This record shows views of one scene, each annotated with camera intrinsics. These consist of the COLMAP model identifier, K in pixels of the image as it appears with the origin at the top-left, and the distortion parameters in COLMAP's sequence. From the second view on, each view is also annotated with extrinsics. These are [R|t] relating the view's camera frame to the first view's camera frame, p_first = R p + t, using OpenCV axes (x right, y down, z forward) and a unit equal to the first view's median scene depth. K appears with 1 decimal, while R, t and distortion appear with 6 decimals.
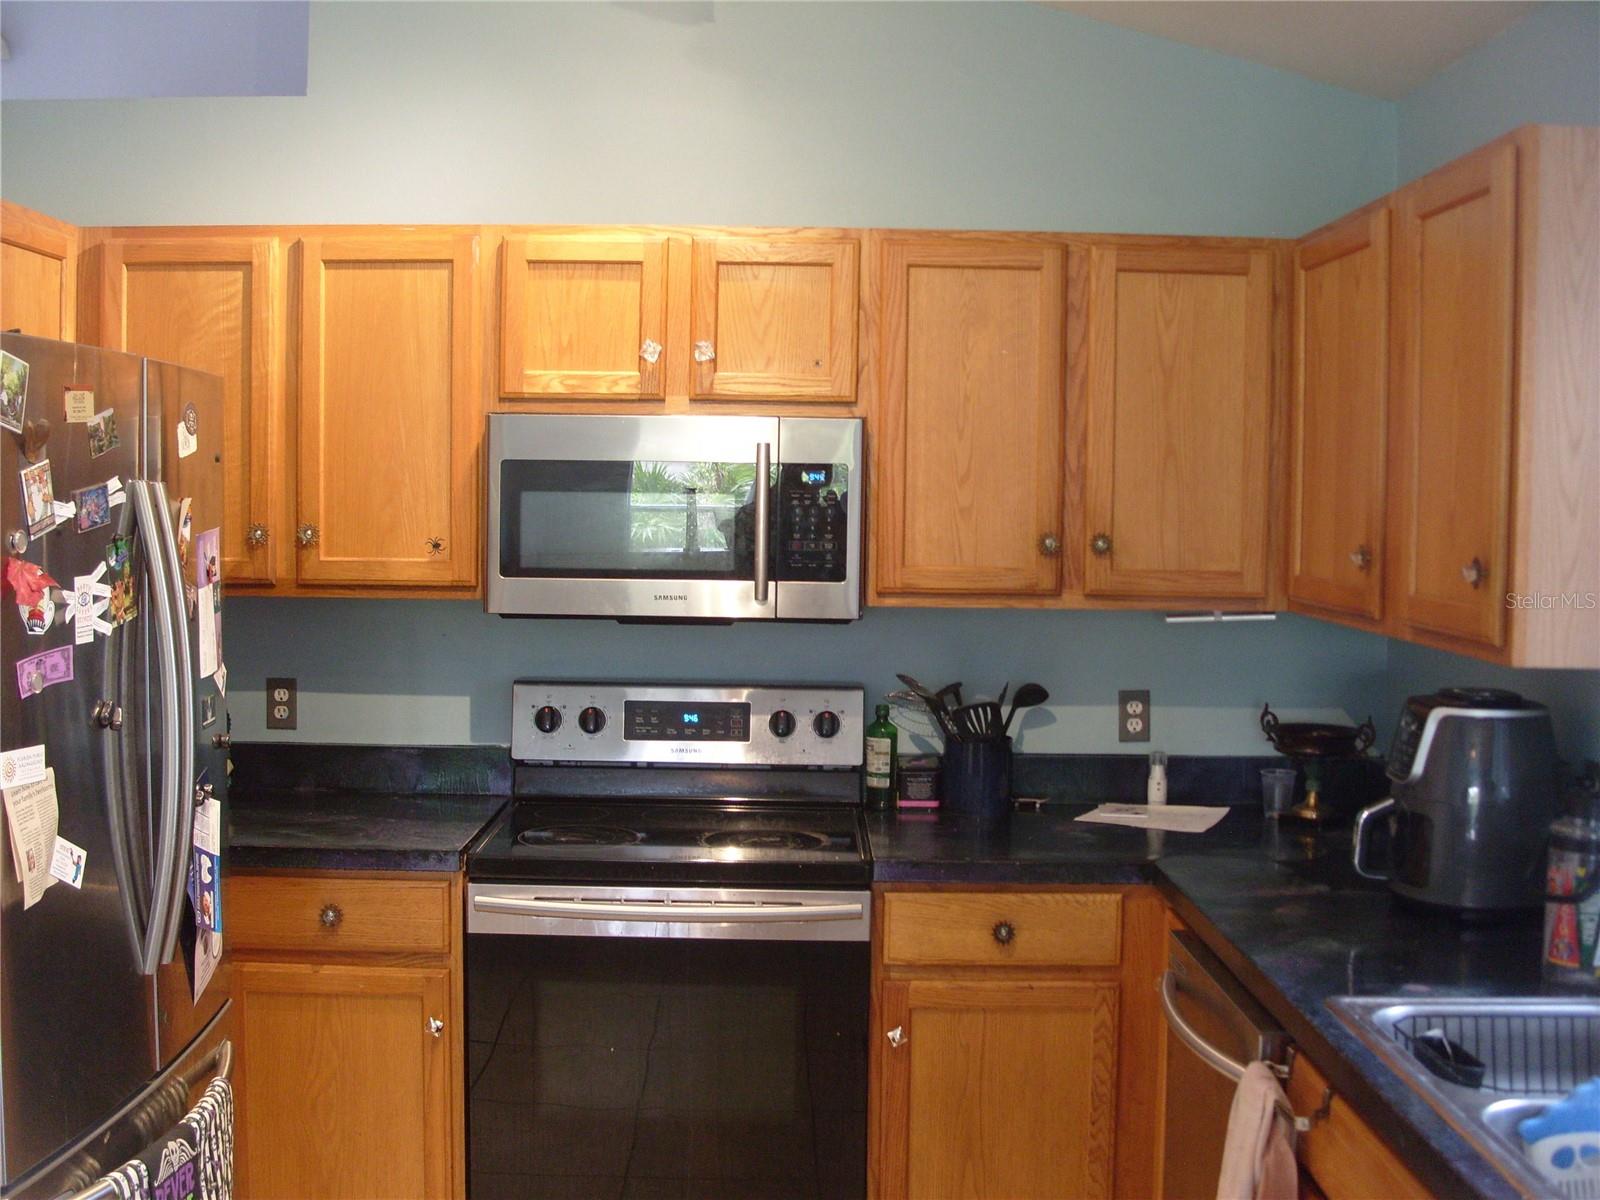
lens RADIAL K [[1793.2, 0, 791.7], [0, 1793.2, 605.4], [0, 0, 1]] dist [-0.154498, 0.000000]
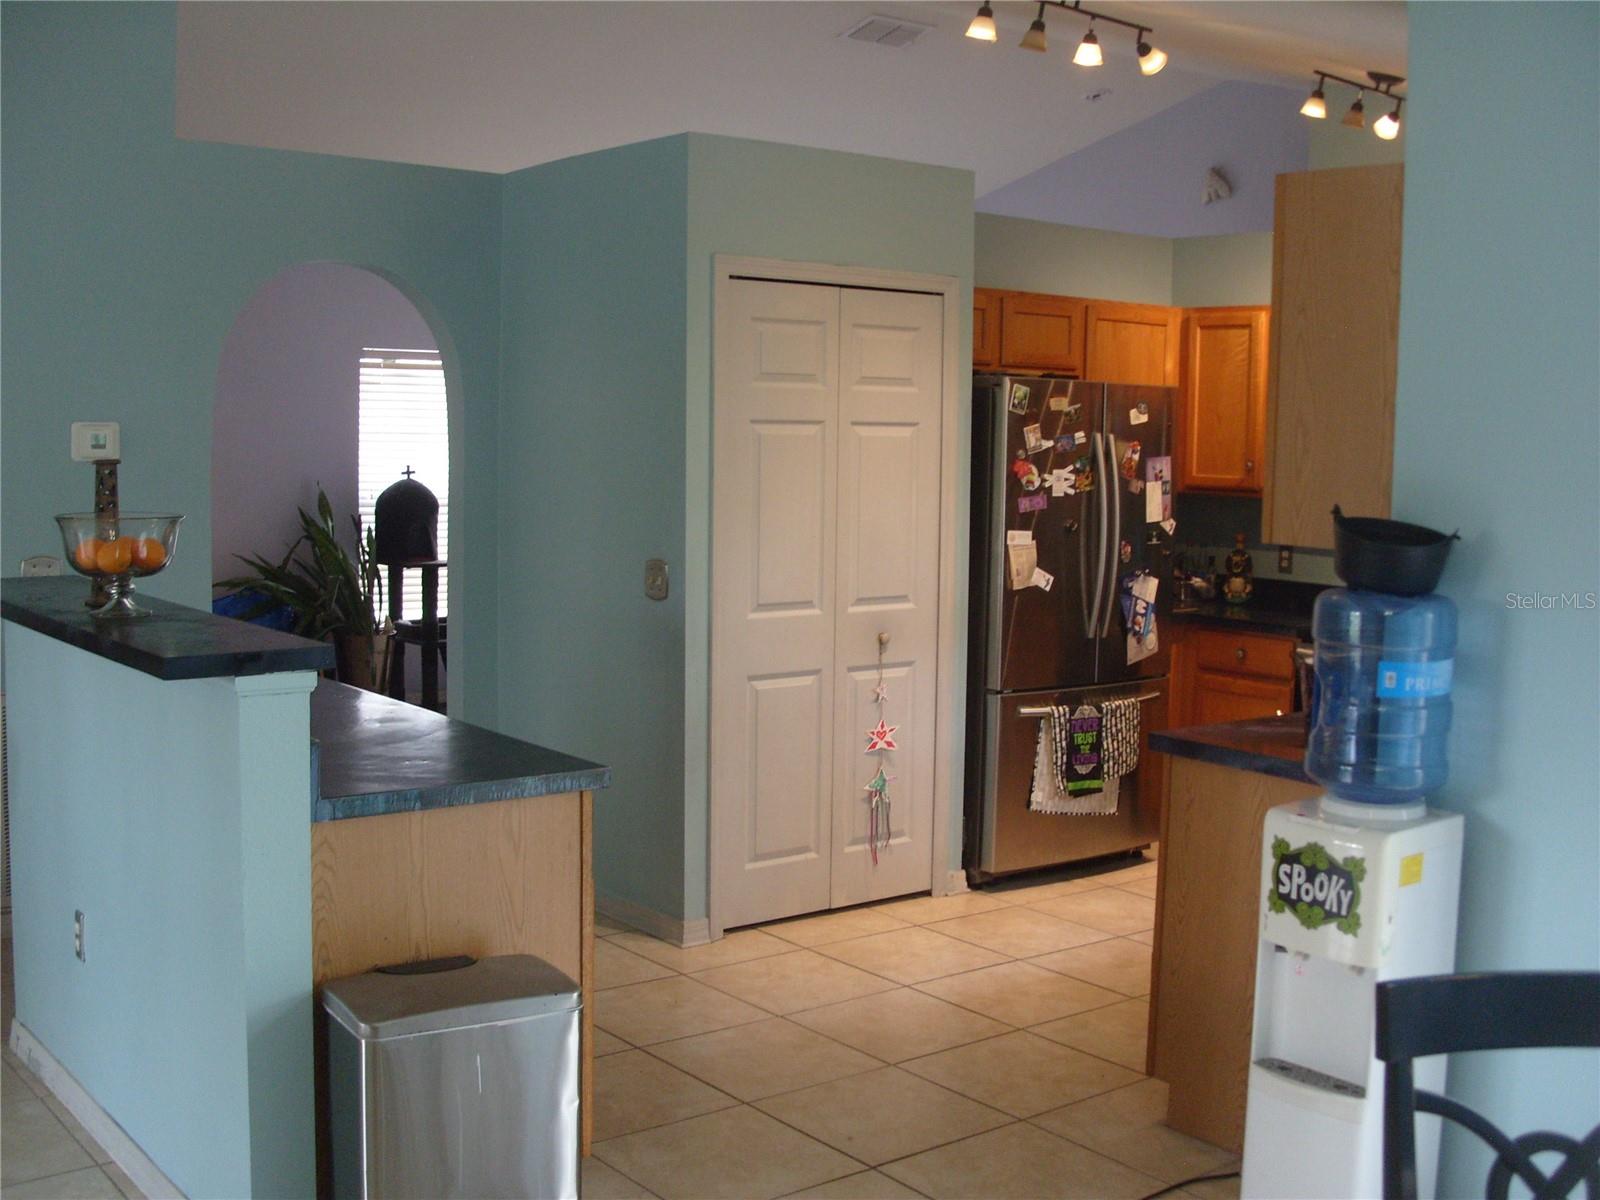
lens RADIAL K [[1793.2, 0, 797.2], [0, 1793.2, 617.3], [0, 0, 1]] dist [-0.154498, 0.000000]
pose [[0.628299, 0.081306, -0.773712, 0.921883], [-0.063434, 0.996566, 0.053212, 0.055624], [0.775382, 0.015647, 0.631299, -0.626092]]
